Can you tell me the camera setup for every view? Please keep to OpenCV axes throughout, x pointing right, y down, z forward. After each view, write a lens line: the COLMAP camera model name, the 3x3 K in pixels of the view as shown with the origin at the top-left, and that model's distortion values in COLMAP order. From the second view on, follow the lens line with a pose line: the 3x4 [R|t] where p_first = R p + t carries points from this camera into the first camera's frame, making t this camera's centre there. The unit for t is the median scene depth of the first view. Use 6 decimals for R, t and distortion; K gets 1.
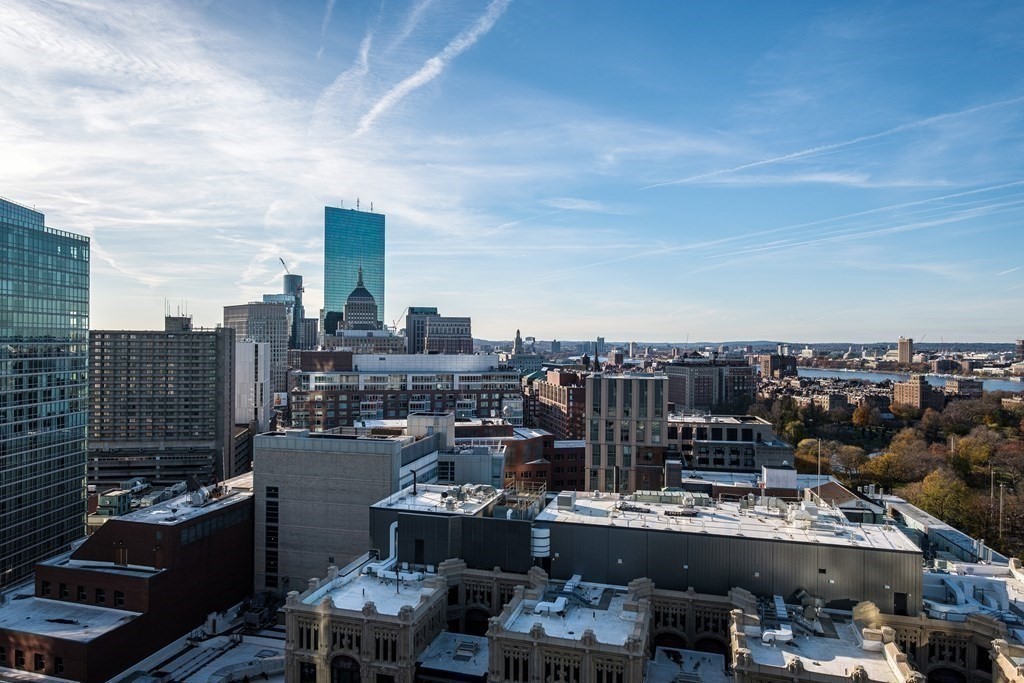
lens RADIAL K [[663.1, 0, 507.3], [0, 663.1, 349.5], [0, 0, 1]] dist [-0.005982, -0.000546]
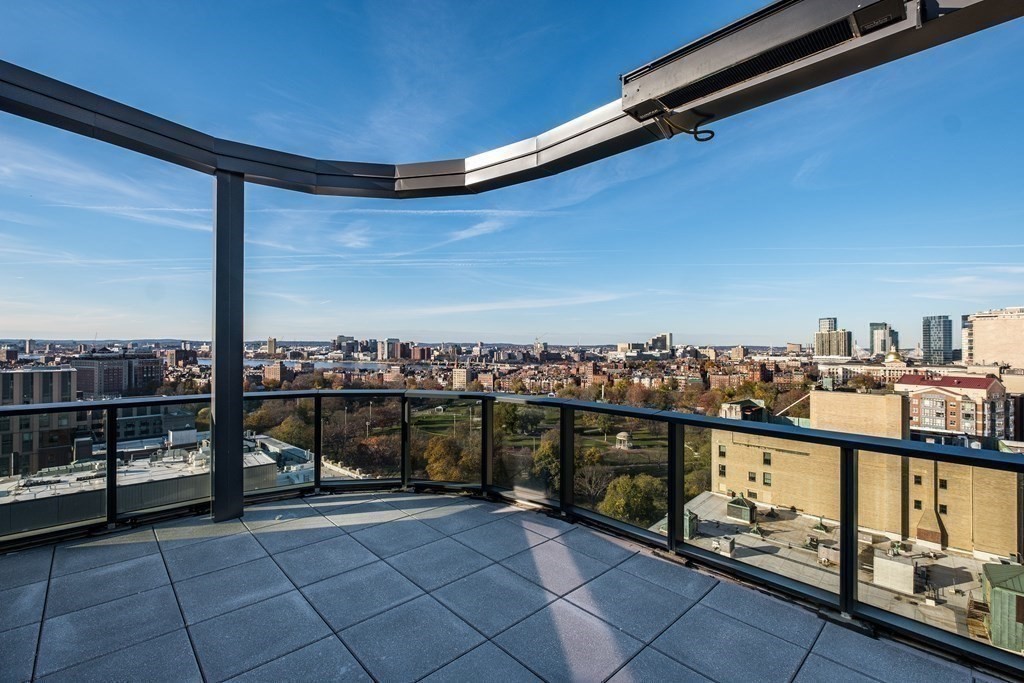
lens RADIAL K [[456.7, 0, 503.6], [0, 456.7, 342.7], [0, 0, 1]] dist [-0.001096, 0.001470]
pose [[0.539051, 0.001429, 0.842272, -0.306320], [0.003025, 0.999989, -0.003632, -0.005738], [-0.842268, 0.004506, 0.539041, -0.764645]]
